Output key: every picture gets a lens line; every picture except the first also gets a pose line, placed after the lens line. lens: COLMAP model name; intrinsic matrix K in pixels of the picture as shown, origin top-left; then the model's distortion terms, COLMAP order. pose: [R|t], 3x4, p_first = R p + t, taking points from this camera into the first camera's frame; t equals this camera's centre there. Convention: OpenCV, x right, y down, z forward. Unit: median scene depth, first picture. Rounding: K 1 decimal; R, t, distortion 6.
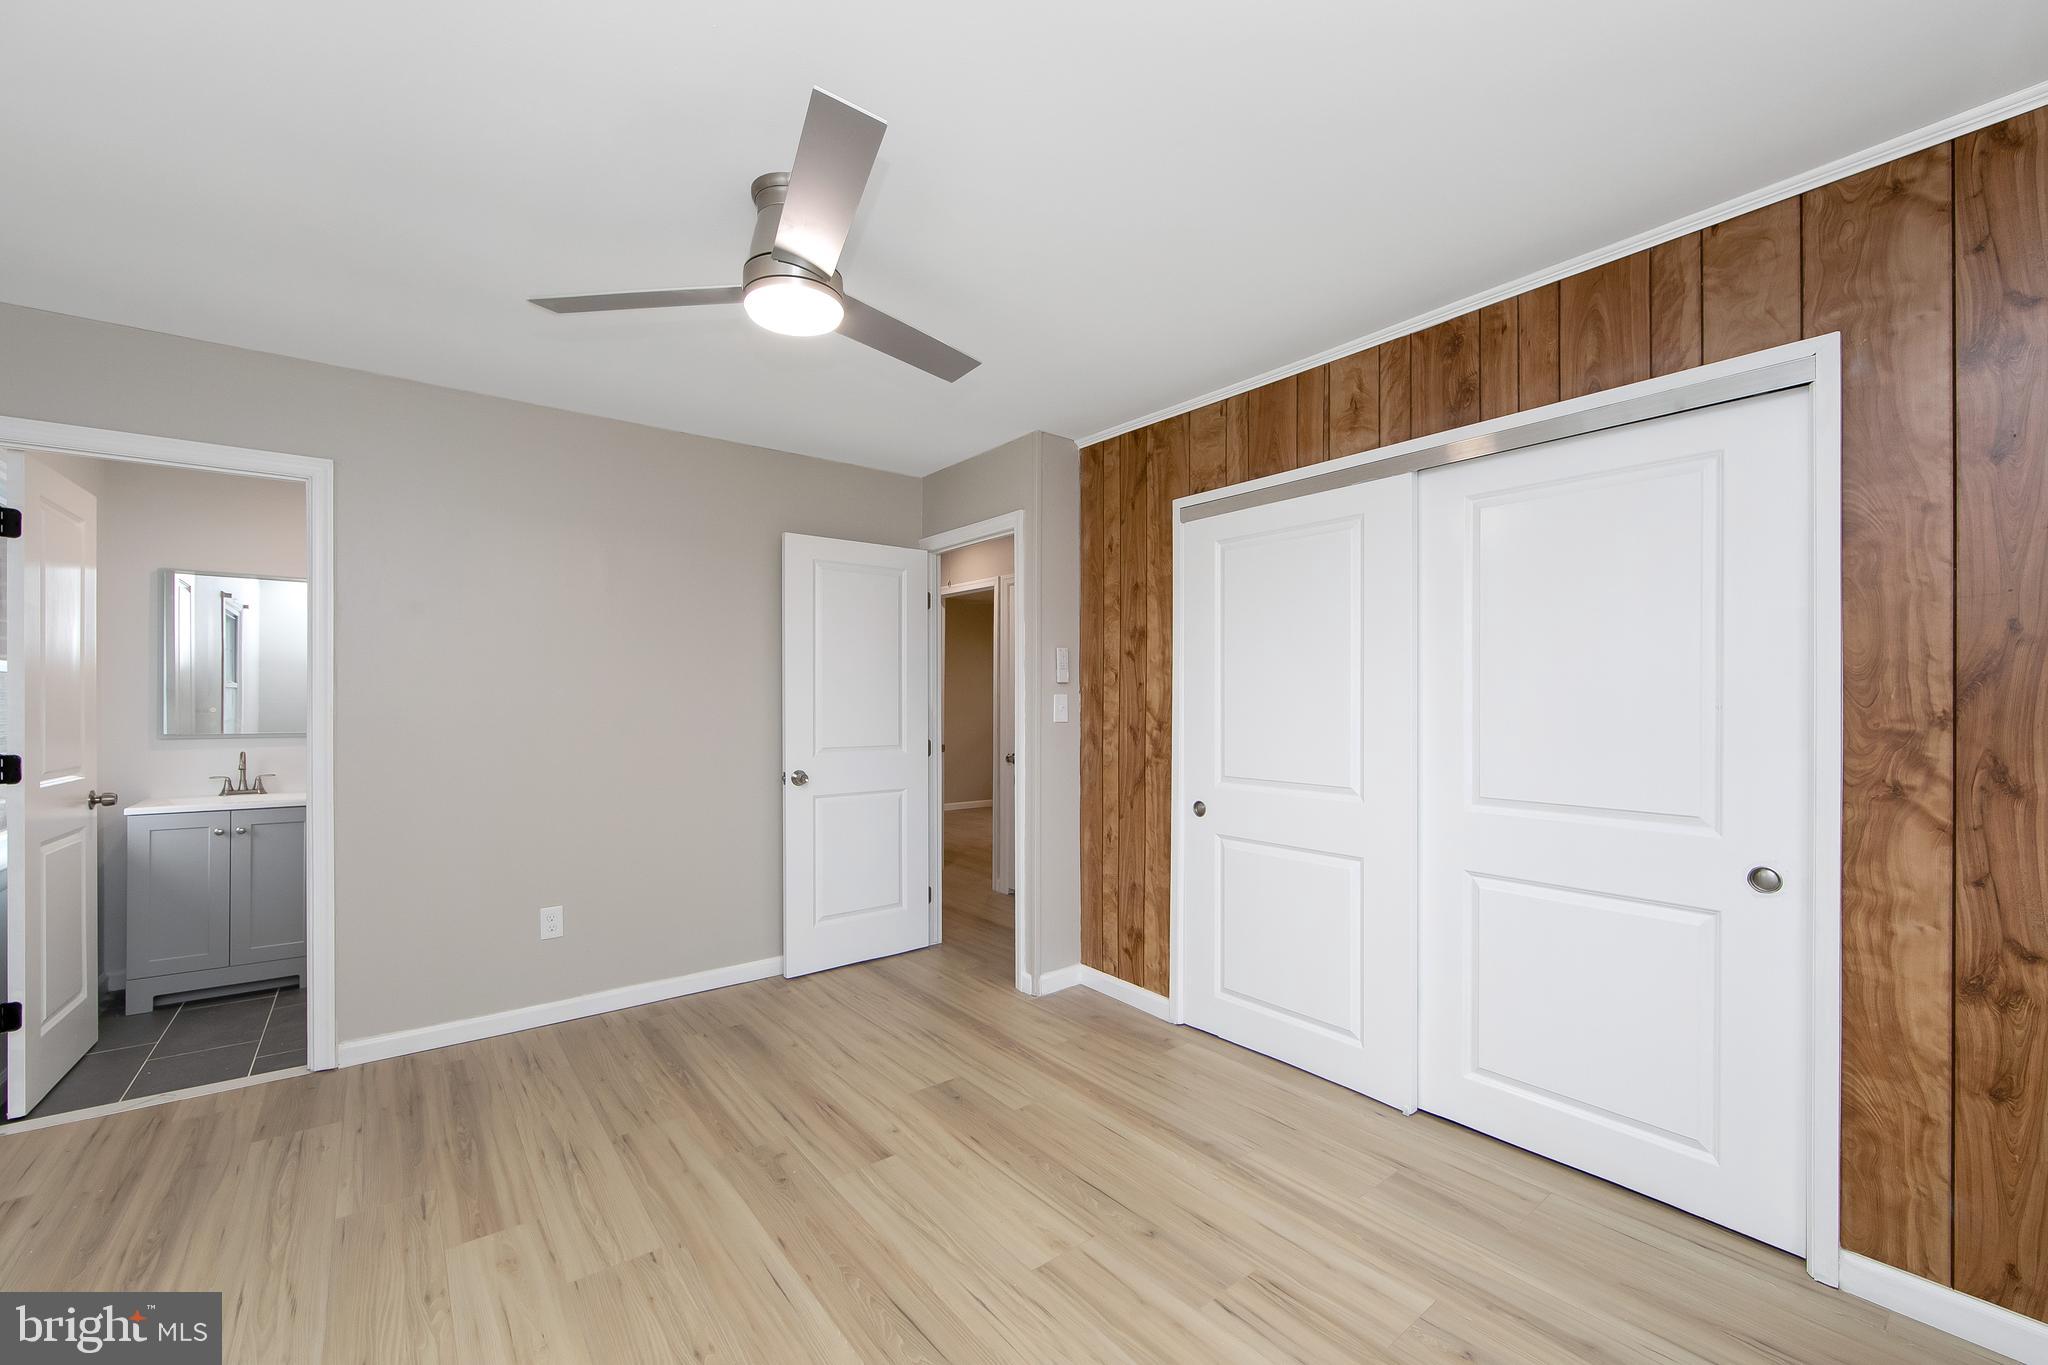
lens RADIAL K [[828.0, 0, 1041.5], [0, 828.0, 701.7], [0, 0, 1]] dist [-0.002327, -0.000715]
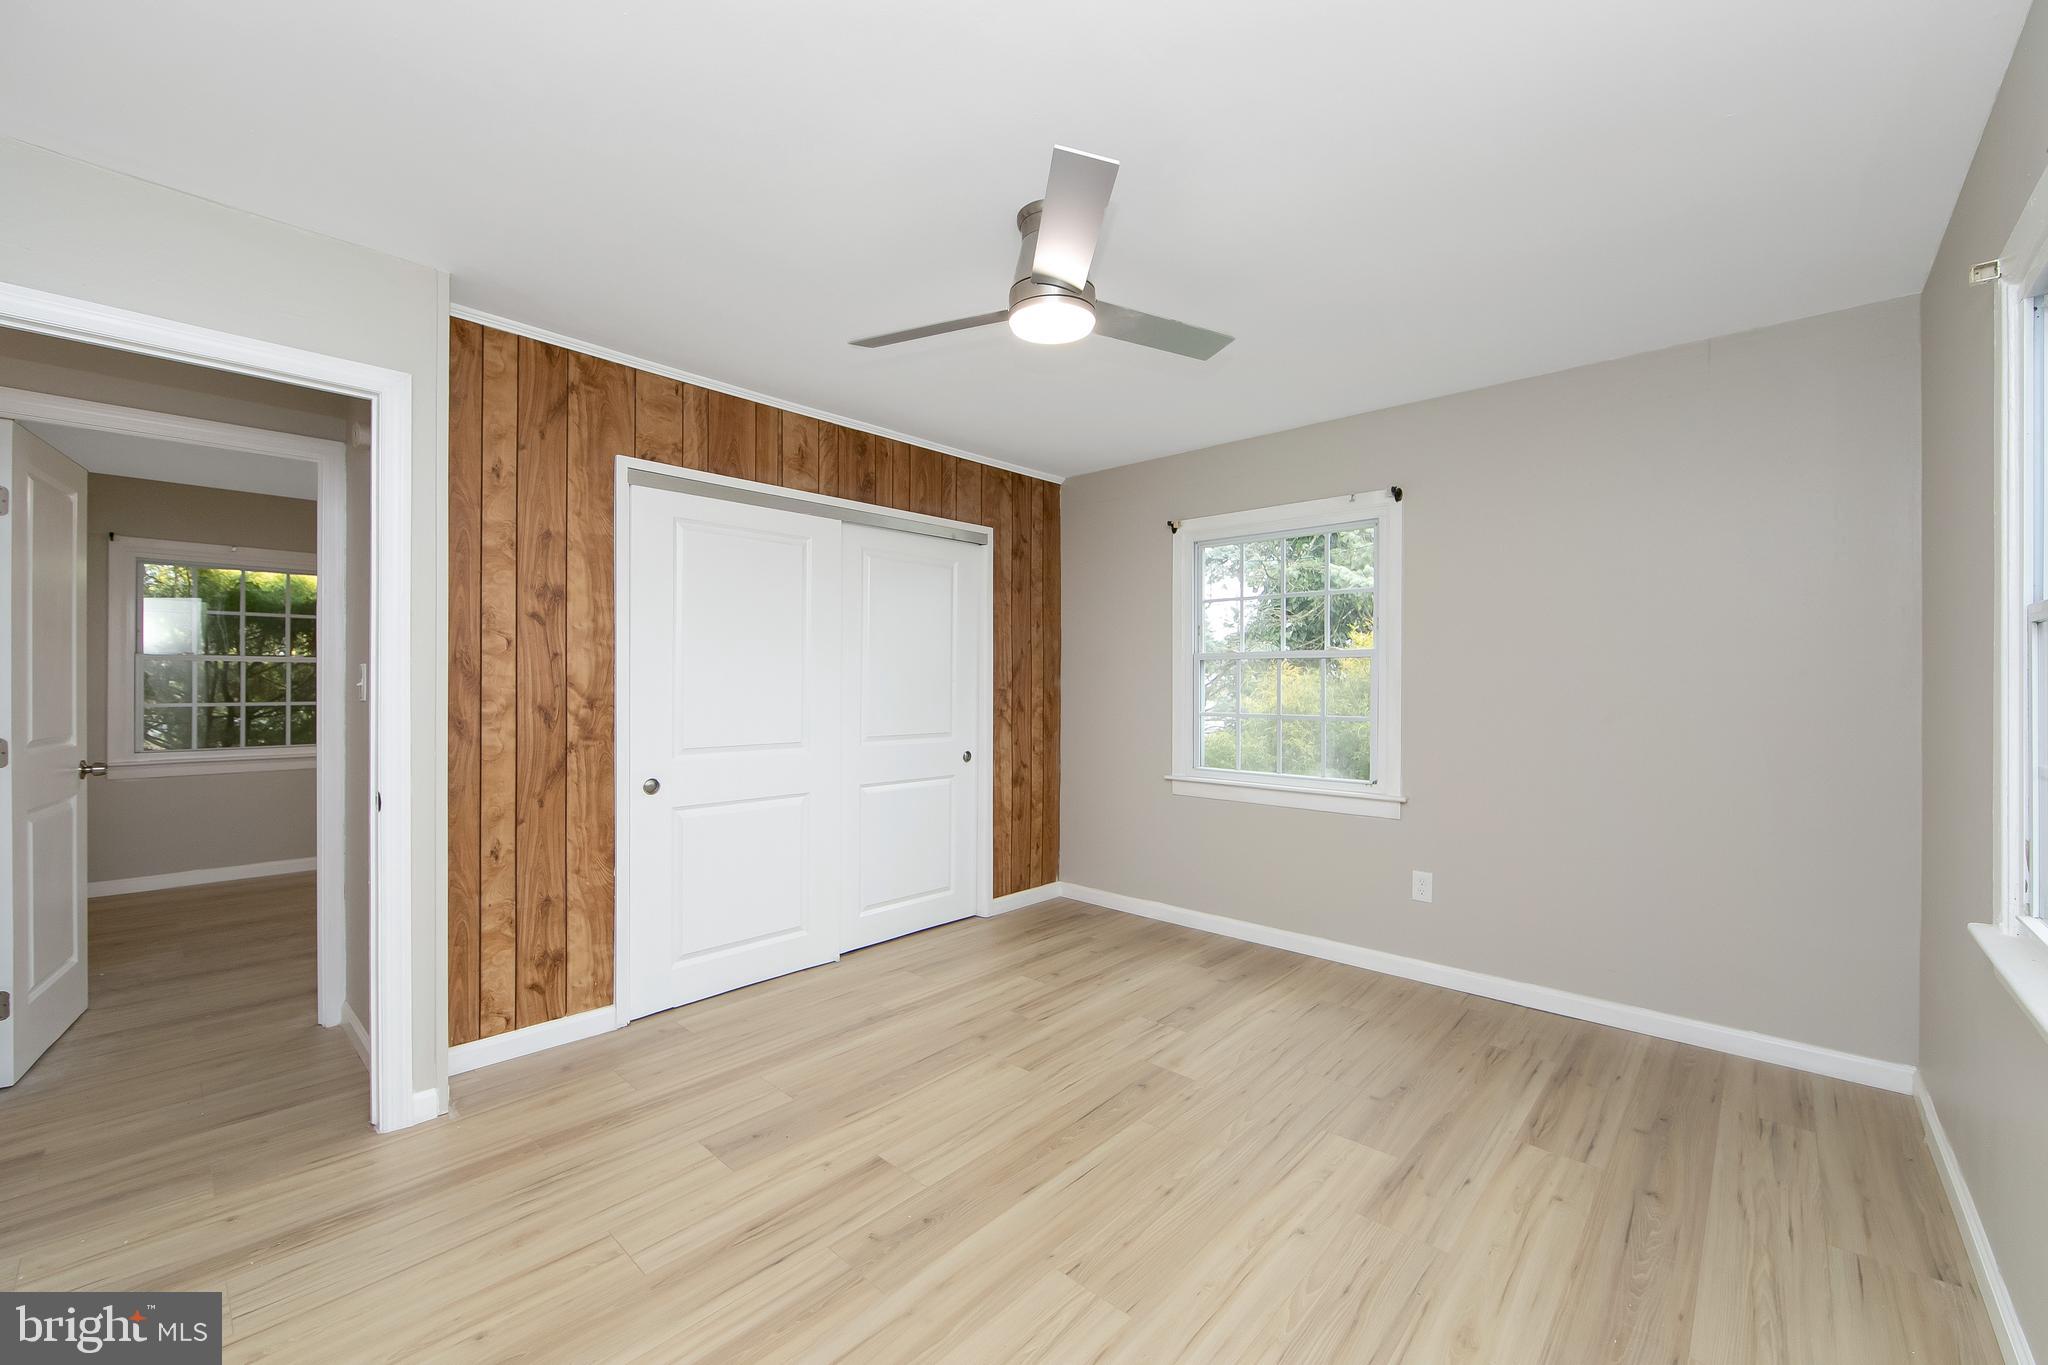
lens RADIAL K [[811.8, 0, 1024.0], [0, 811.8, 682.5], [0, 0, 1]] dist [-0.002983, -0.000376]
pose [[-0.147089, -0.001767, 0.989122, -0.846403], [-0.000996, 0.999998, 0.001638, 0.005501], [-0.989123, -0.000744, -0.147091, 0.737861]]
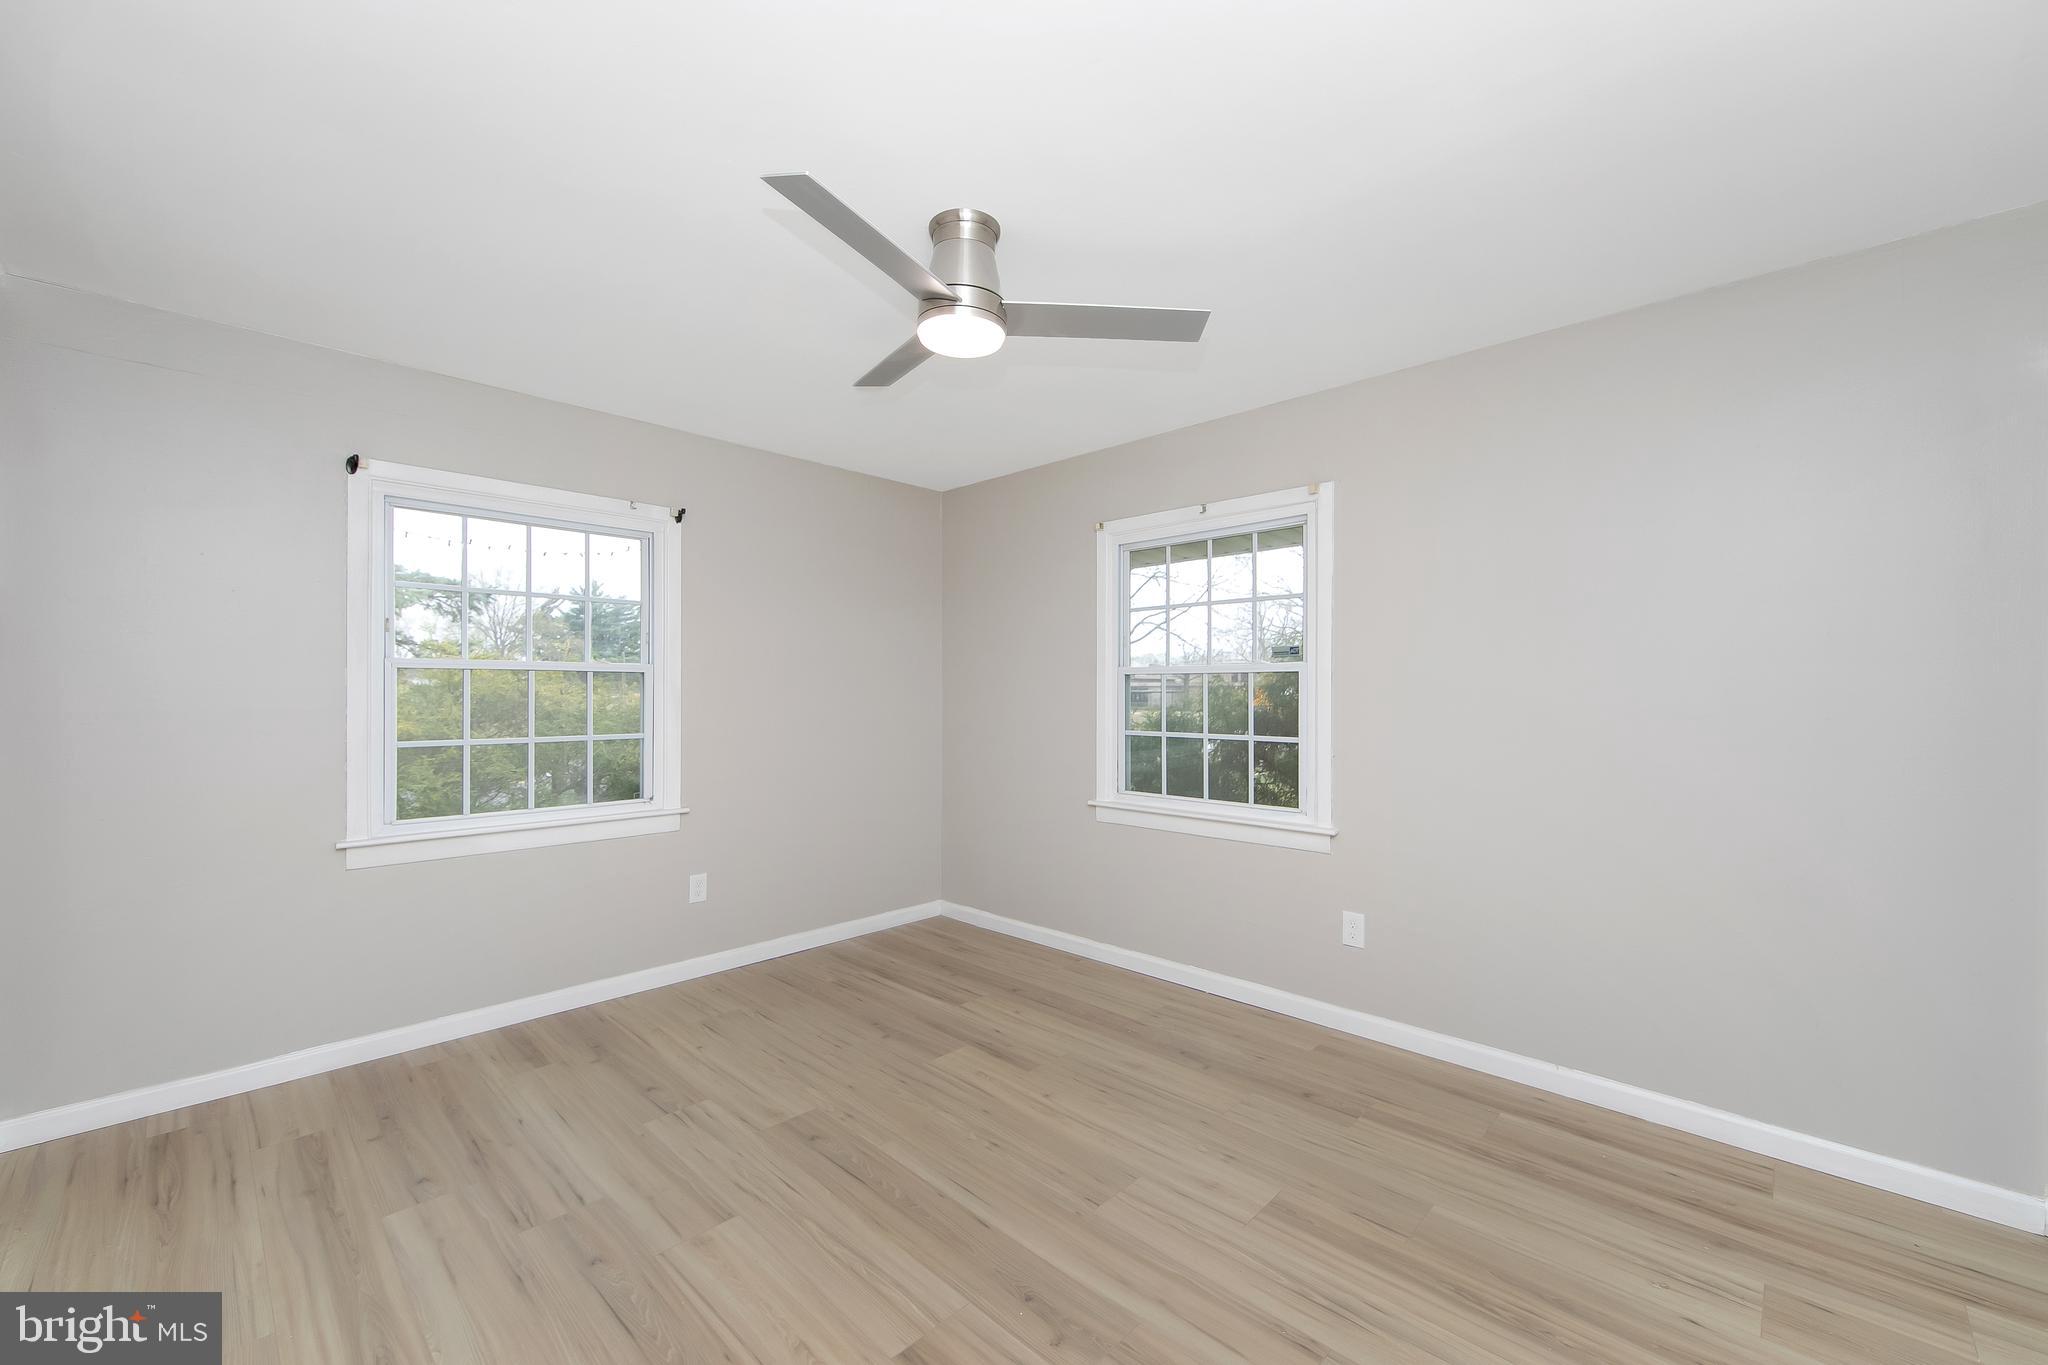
lens RADIAL K [[811.8, 0, 1024.0], [0, 811.8, 682.5], [0, 0, 1]] dist [-0.002983, -0.000376]
pose [[-0.992565, -0.002308, -0.121693, -0.153555], [-0.001112, 0.999950, -0.009890, -0.003500], [0.121710, -0.009681, -0.992519, 1.278764]]
